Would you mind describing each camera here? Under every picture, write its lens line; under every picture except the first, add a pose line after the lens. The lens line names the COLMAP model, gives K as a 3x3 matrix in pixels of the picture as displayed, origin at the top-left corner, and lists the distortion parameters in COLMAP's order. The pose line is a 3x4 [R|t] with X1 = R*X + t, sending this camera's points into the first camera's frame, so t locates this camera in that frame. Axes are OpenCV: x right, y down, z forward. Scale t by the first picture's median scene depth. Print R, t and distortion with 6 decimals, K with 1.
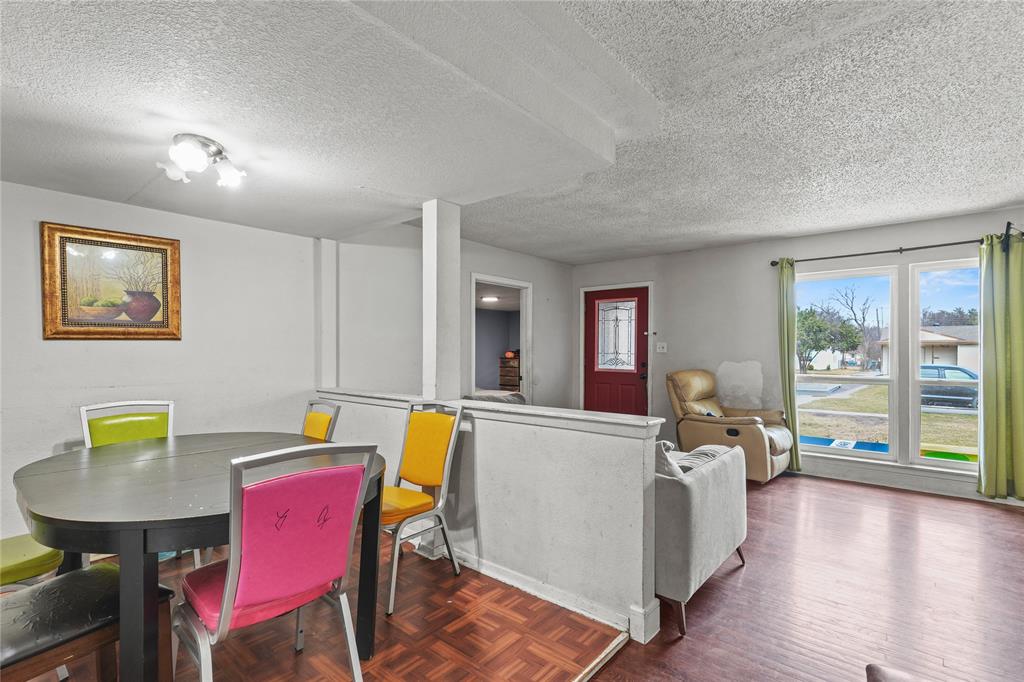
lens RADIAL K [[478.9, 0, 511.6], [0, 478.9, 347.9], [0, 0, 1]] dist [0.011660, -0.001283]
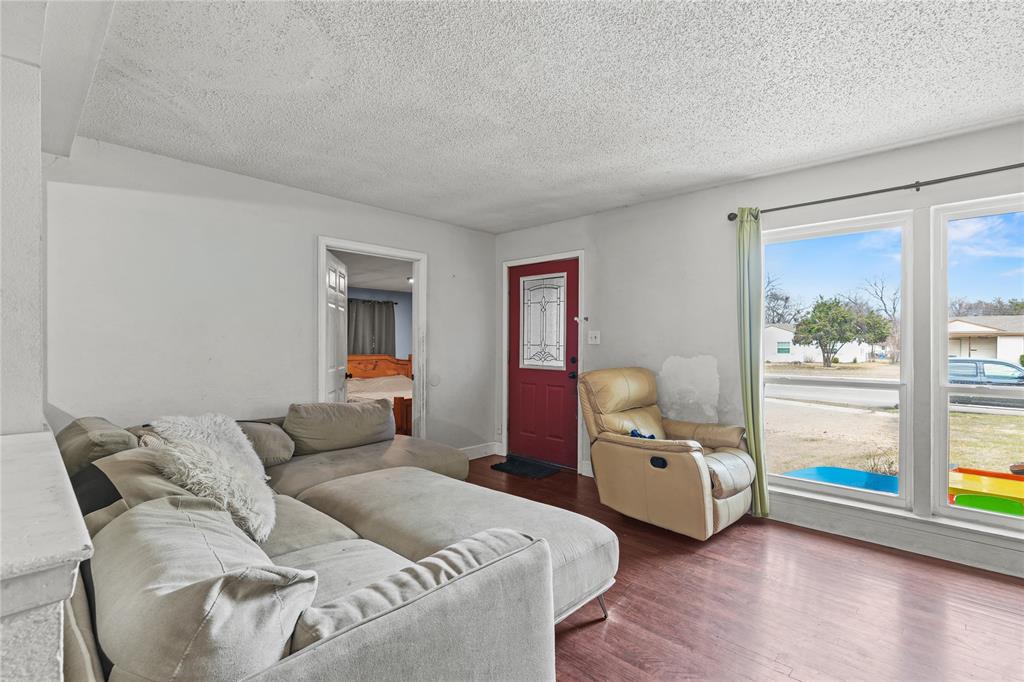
lens RADIAL K [[478.9, 0, 506.5], [0, 478.9, 340.4], [0, 0, 1]] dist [0.011660, -0.001283]
pose [[0.998915, -0.001416, -0.046551, 0.229684], [0.001435, 0.999999, 0.000369, 0.003797], [0.046550, -0.000435, 0.998916, 0.261851]]
